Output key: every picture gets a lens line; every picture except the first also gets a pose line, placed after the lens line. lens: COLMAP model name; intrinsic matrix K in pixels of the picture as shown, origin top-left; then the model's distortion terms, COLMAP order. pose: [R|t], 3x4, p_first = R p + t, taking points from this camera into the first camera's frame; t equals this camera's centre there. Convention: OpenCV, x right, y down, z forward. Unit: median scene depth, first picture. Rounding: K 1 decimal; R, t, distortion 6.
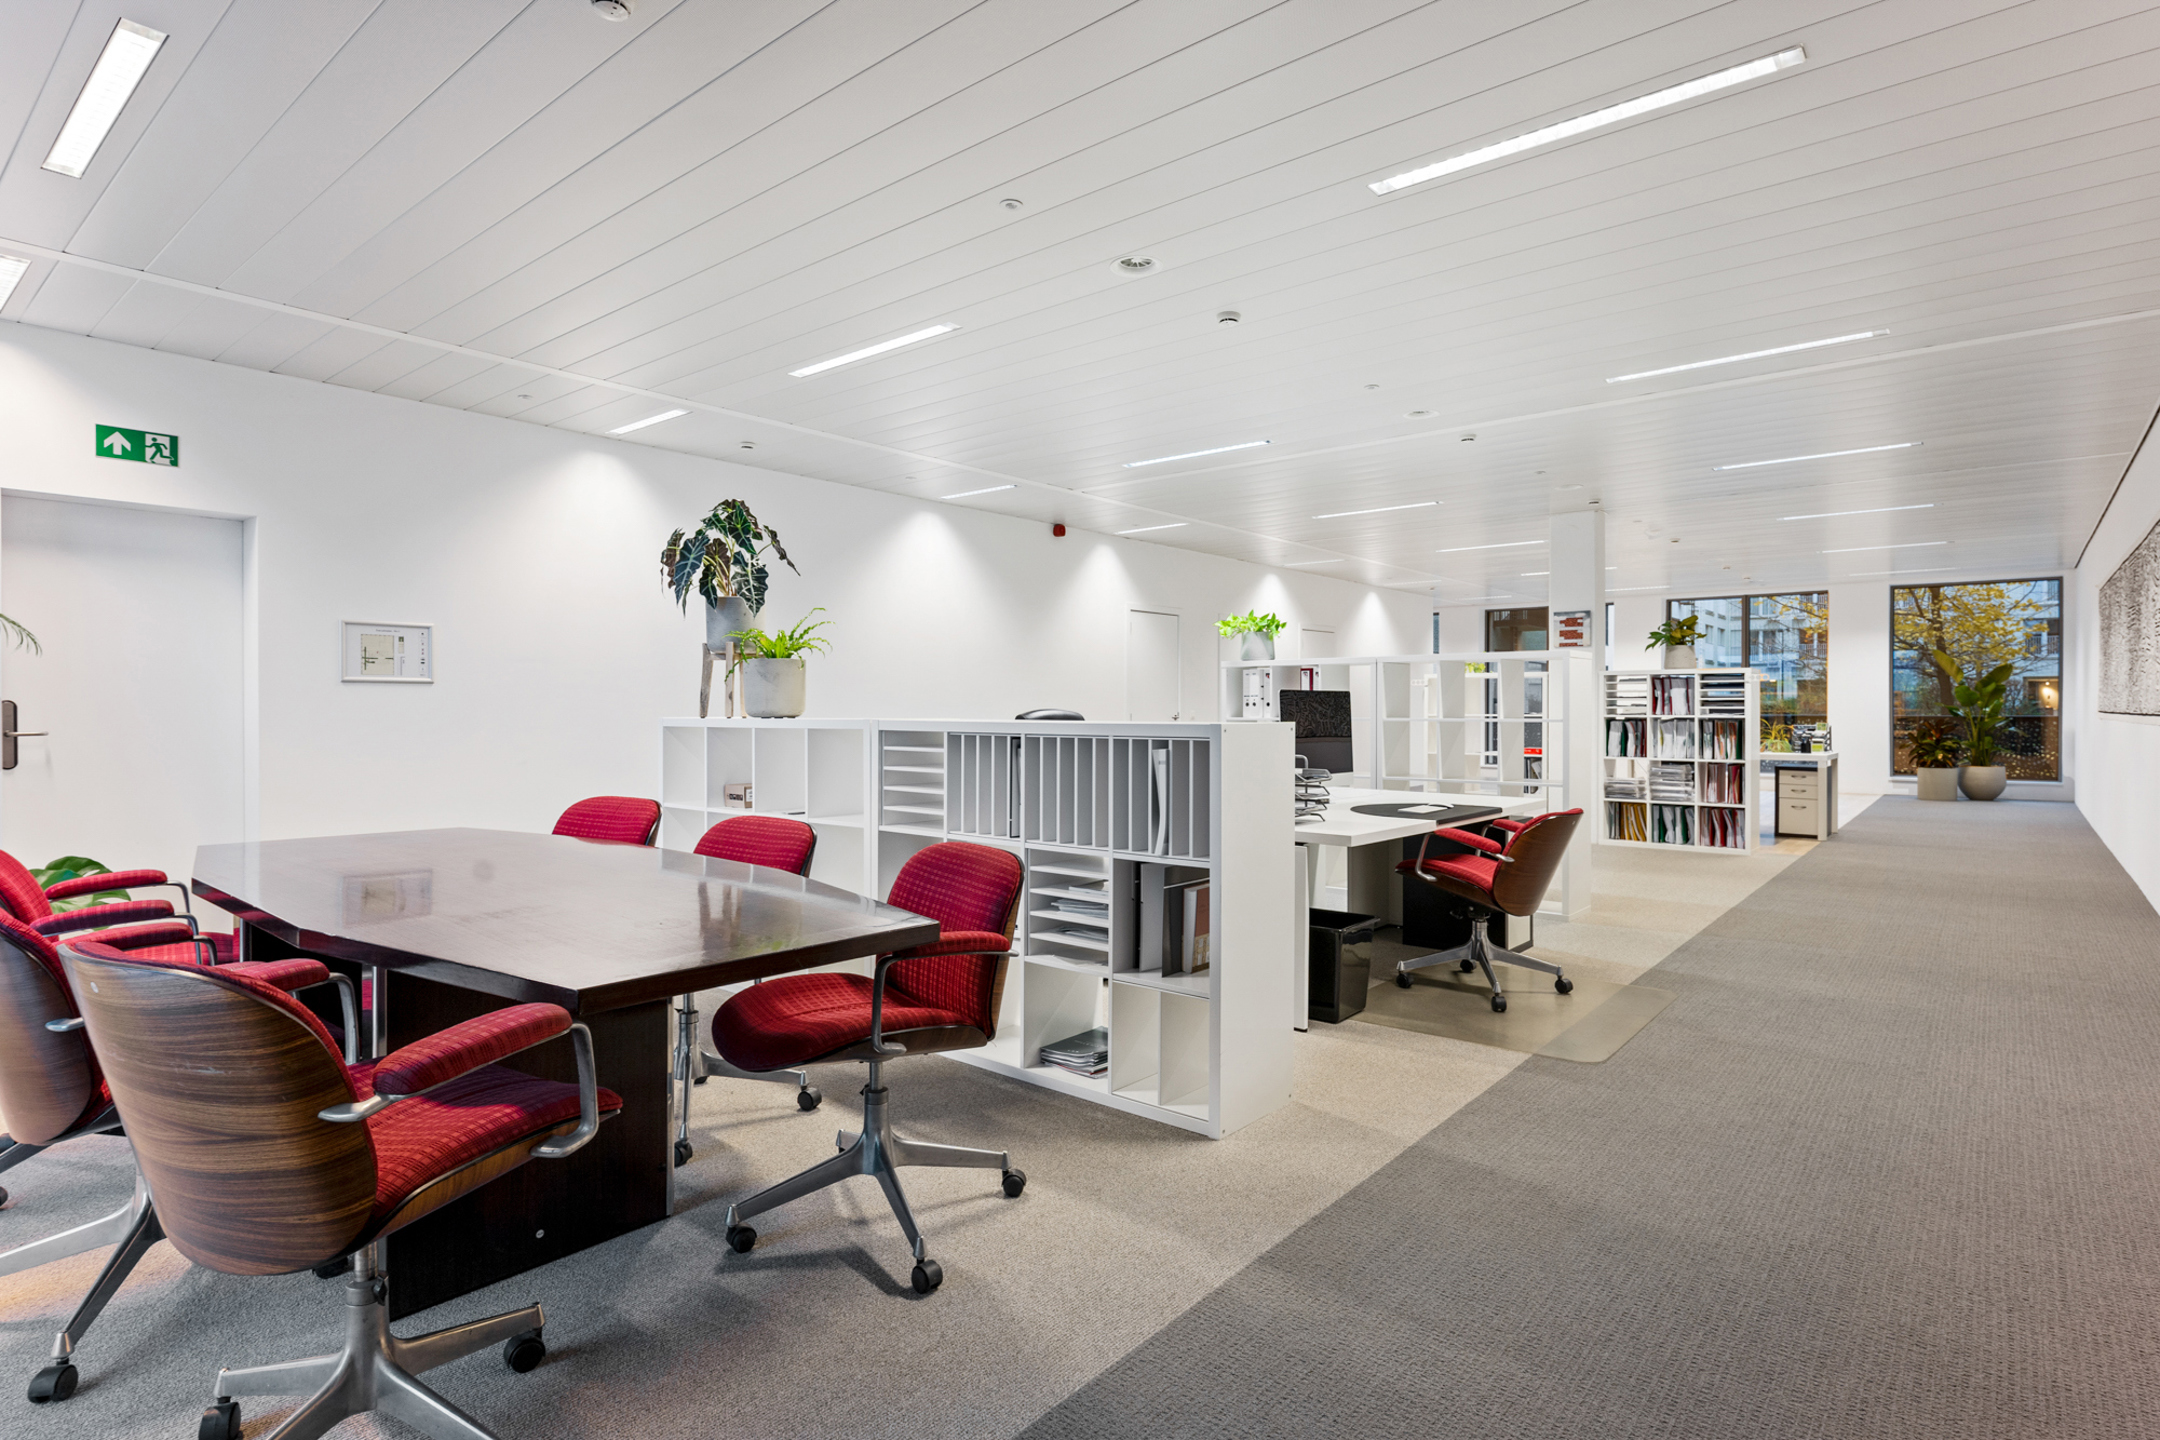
lens RADIAL K [[1096.6, 0, 1080.0], [0, 1096.6, 720.0], [0, 0, 1]] dist [0.015479, -0.000620]
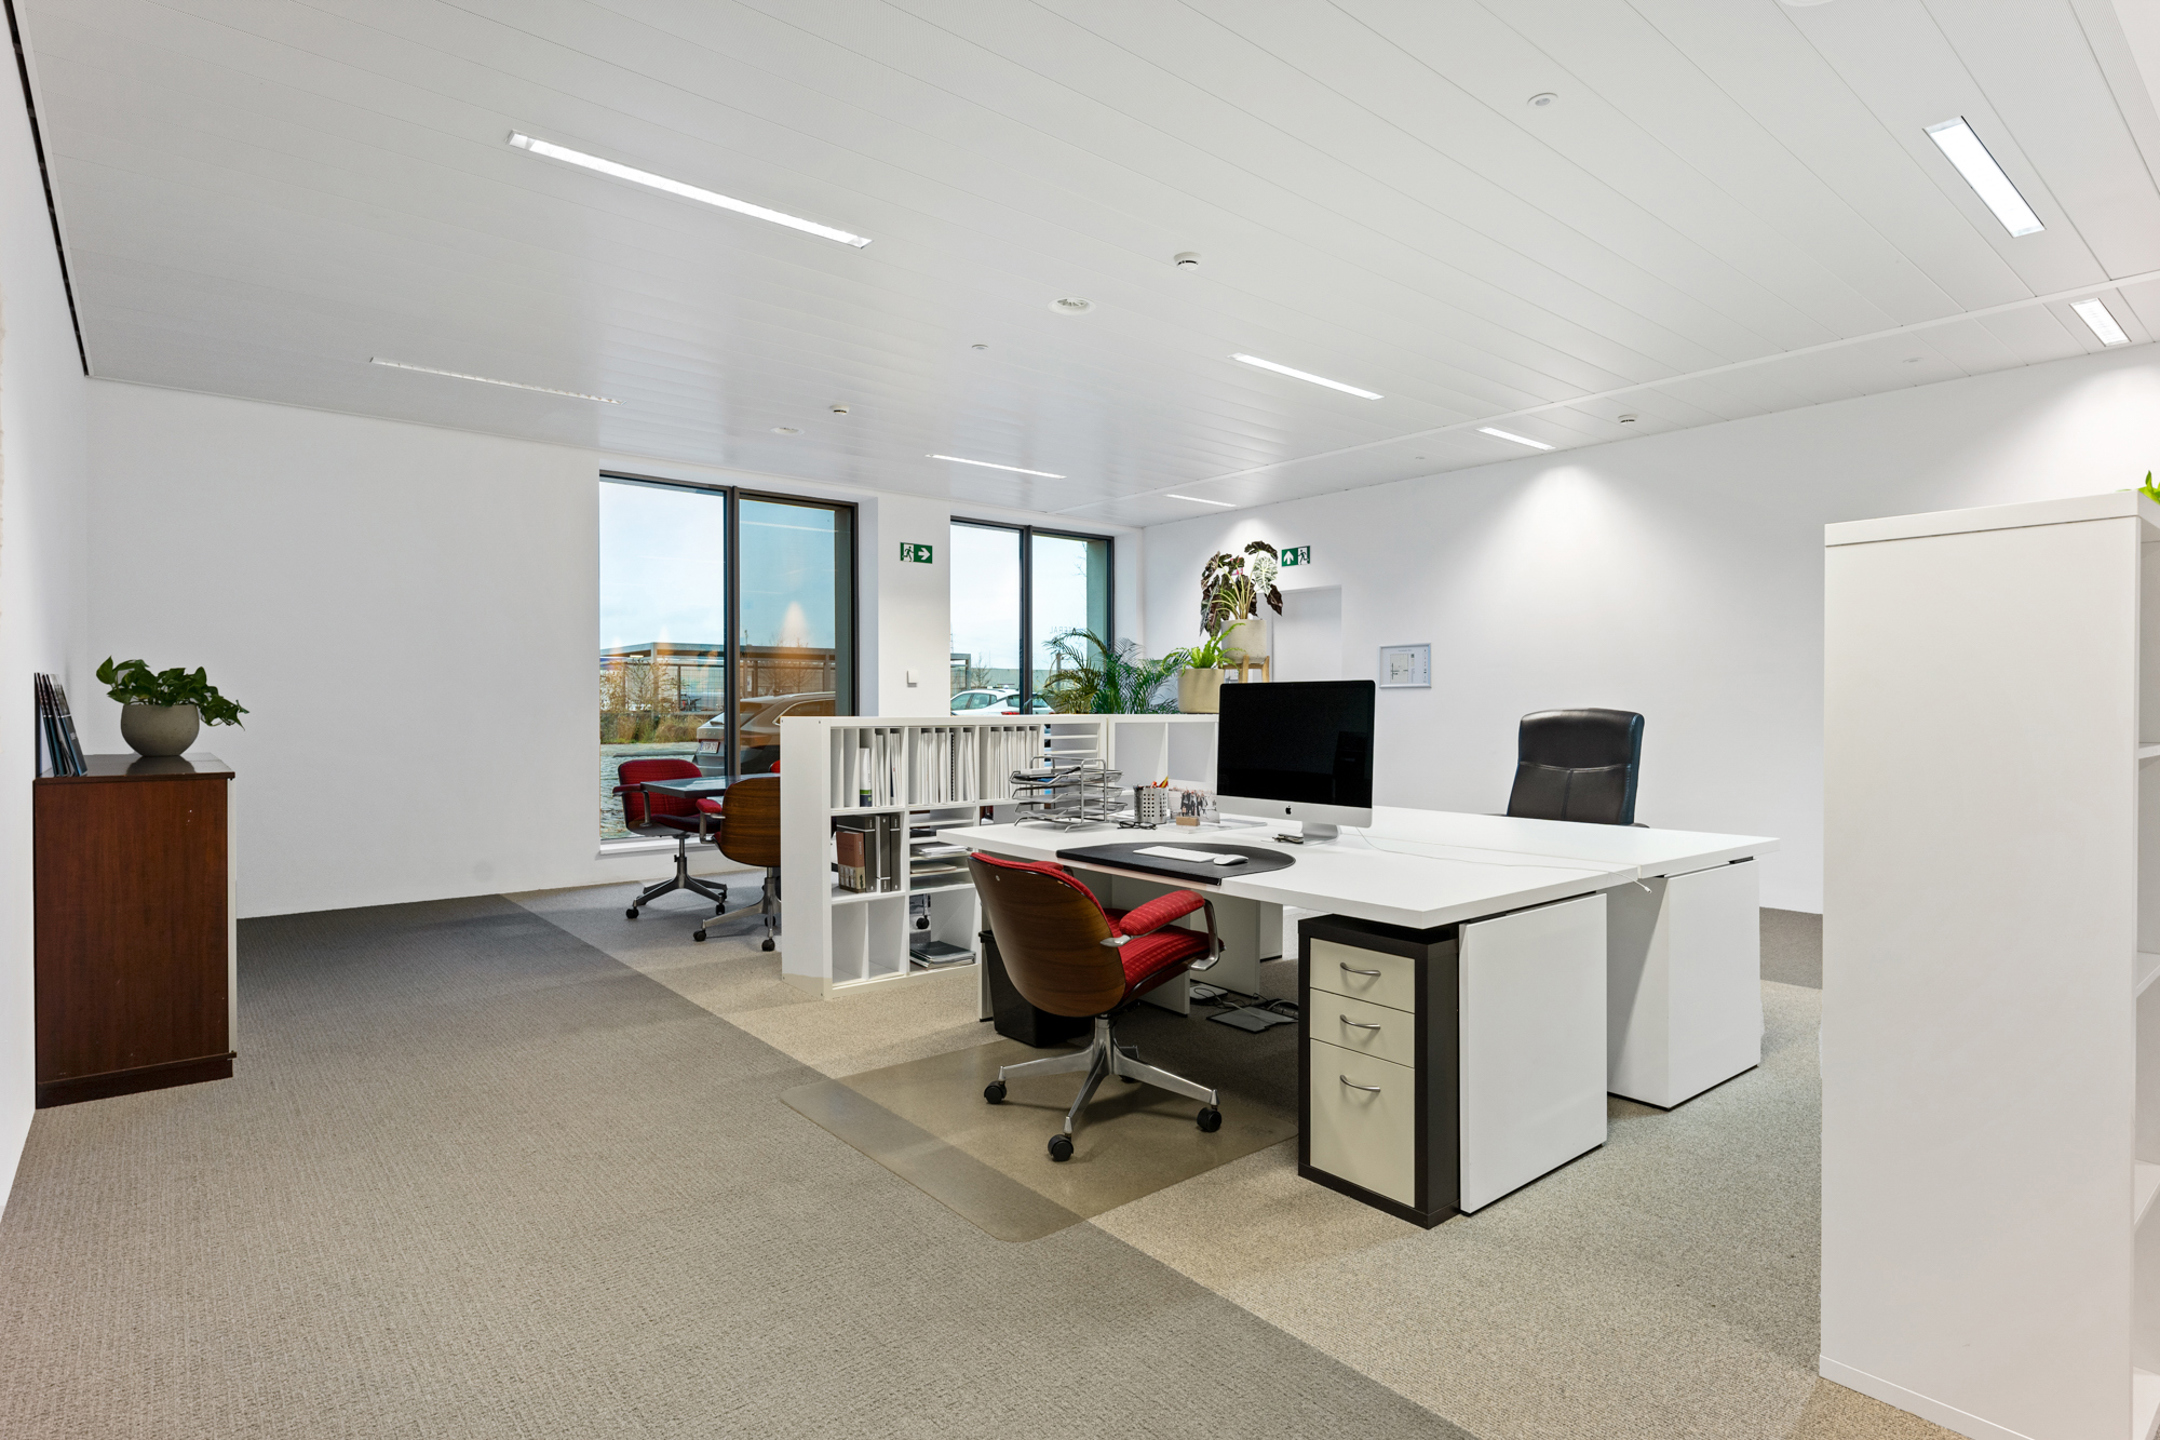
lens RADIAL K [[1113.8, 0, 1099.3], [0, 1113.8, 699.1], [0, 0, 1]] dist [0.001962, -0.000639]
pose [[-0.168391, -0.007451, -0.985692, 0.942570], [-0.011174, 0.999922, -0.005650, -0.008783], [0.985657, 0.010063, -0.168461, 0.997152]]
